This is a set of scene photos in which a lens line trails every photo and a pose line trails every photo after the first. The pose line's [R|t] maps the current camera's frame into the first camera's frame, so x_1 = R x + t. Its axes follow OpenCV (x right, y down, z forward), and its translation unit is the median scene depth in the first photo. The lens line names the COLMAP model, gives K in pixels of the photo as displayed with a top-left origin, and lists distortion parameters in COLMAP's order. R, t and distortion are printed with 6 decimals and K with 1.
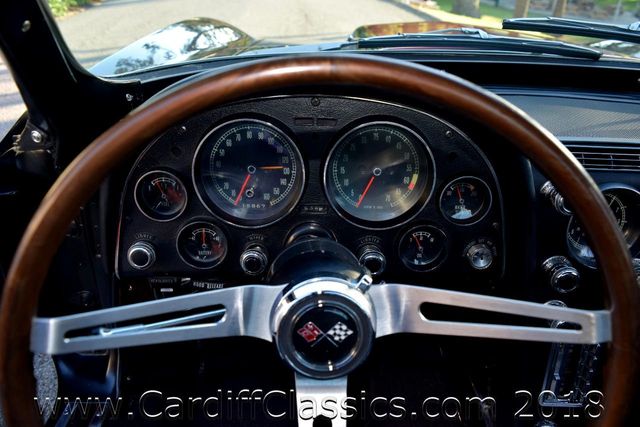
lens RADIAL K [[492.5, 0, 320.0], [0, 492.5, 213.5], [0, 0, 1]] dist [-0.016294, 0.003608]
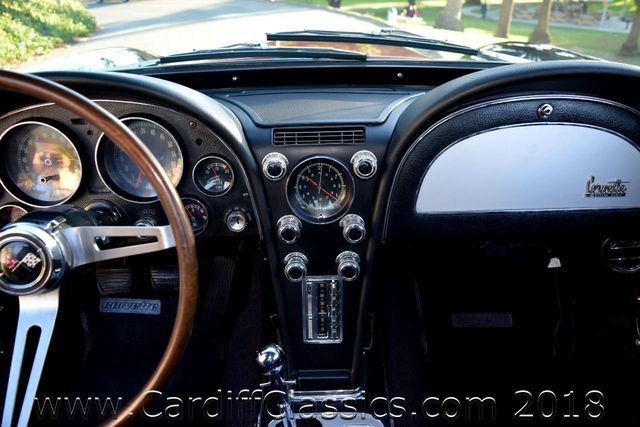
lens RADIAL K [[492.5, 0, 320.0], [0, 492.5, 213.5], [0, 0, 1]] dist [-0.016294, 0.003608]
pose [[0.998356, -0.056500, -0.009600, 0.559587], [0.056075, 0.997627, -0.039938, 0.132004], [0.011834, 0.039334, 0.999156, -0.251839]]
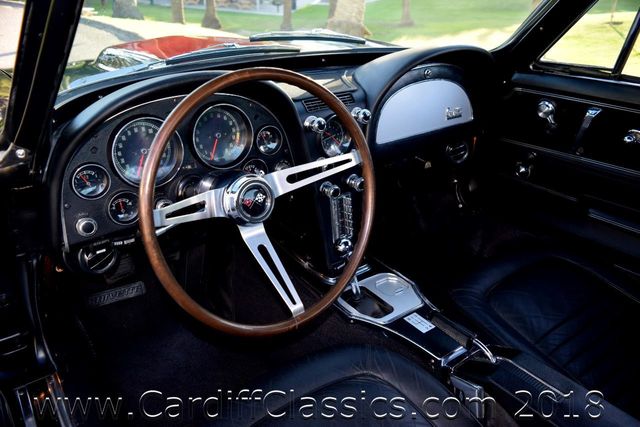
lens RADIAL K [[492.5, 0, 320.0], [0, 492.5, 213.5], [0, 0, 1]] dist [-0.016294, 0.003608]
pose [[0.805758, -0.292954, 0.514716, -0.537721], [0.291633, 0.952684, 0.085691, 0.124230], [-0.515465, 0.081062, 0.853068, -0.580426]]
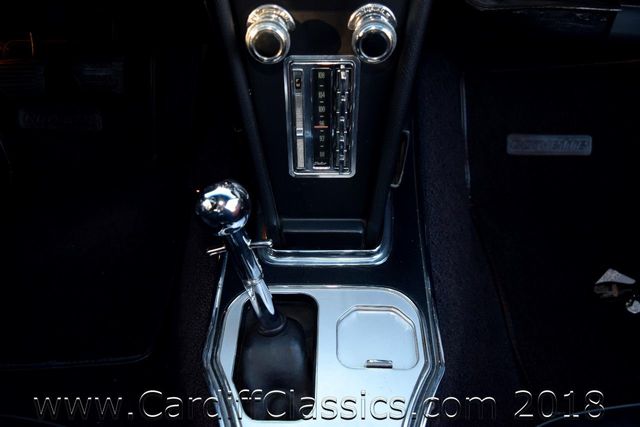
lens RADIAL K [[492.5, 0, 320.0], [0, 492.5, 213.5], [0, 0, 1]] dist [-0.016294, 0.003608]
pose [[0.998526, -0.029241, -0.045728, 0.565897], [0.042054, 0.949410, 0.311212, 0.237368], [0.034314, -0.312676, 0.949240, 0.319588]]
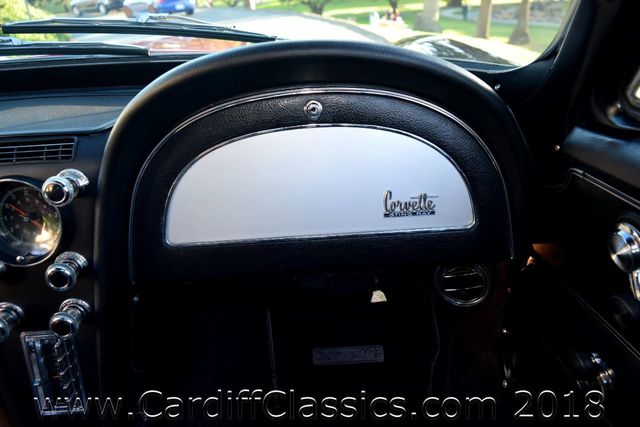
lens RADIAL K [[492.5, 0, 320.0], [0, 492.5, 213.5], [0, 0, 1]] dist [-0.016294, 0.003608]
pose [[0.995842, -0.090885, 0.006258, 1.106481], [0.091085, 0.994592, -0.049911, 0.107406], [-0.001688, 0.050274, 0.998734, 0.029230]]
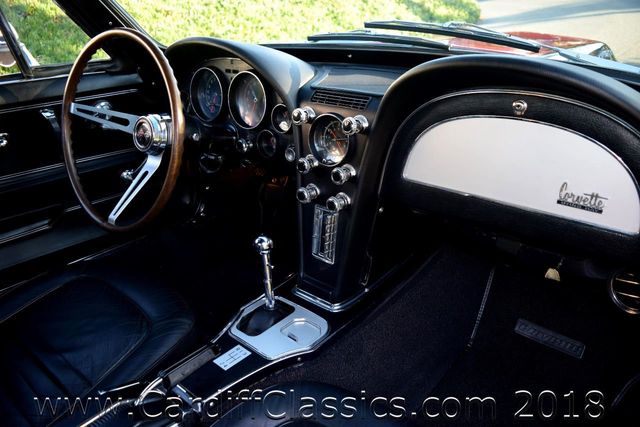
lens RADIAL K [[492.5, 0, 320.0], [0, 492.5, 213.5], [0, 0, 1]] dist [-0.016294, 0.003608]
pose [[0.751768, 0.218658, -0.622120, 1.568962], [-0.248564, 0.967798, 0.039789, 0.201276], [0.610787, 0.124725, 0.781910, -0.289990]]
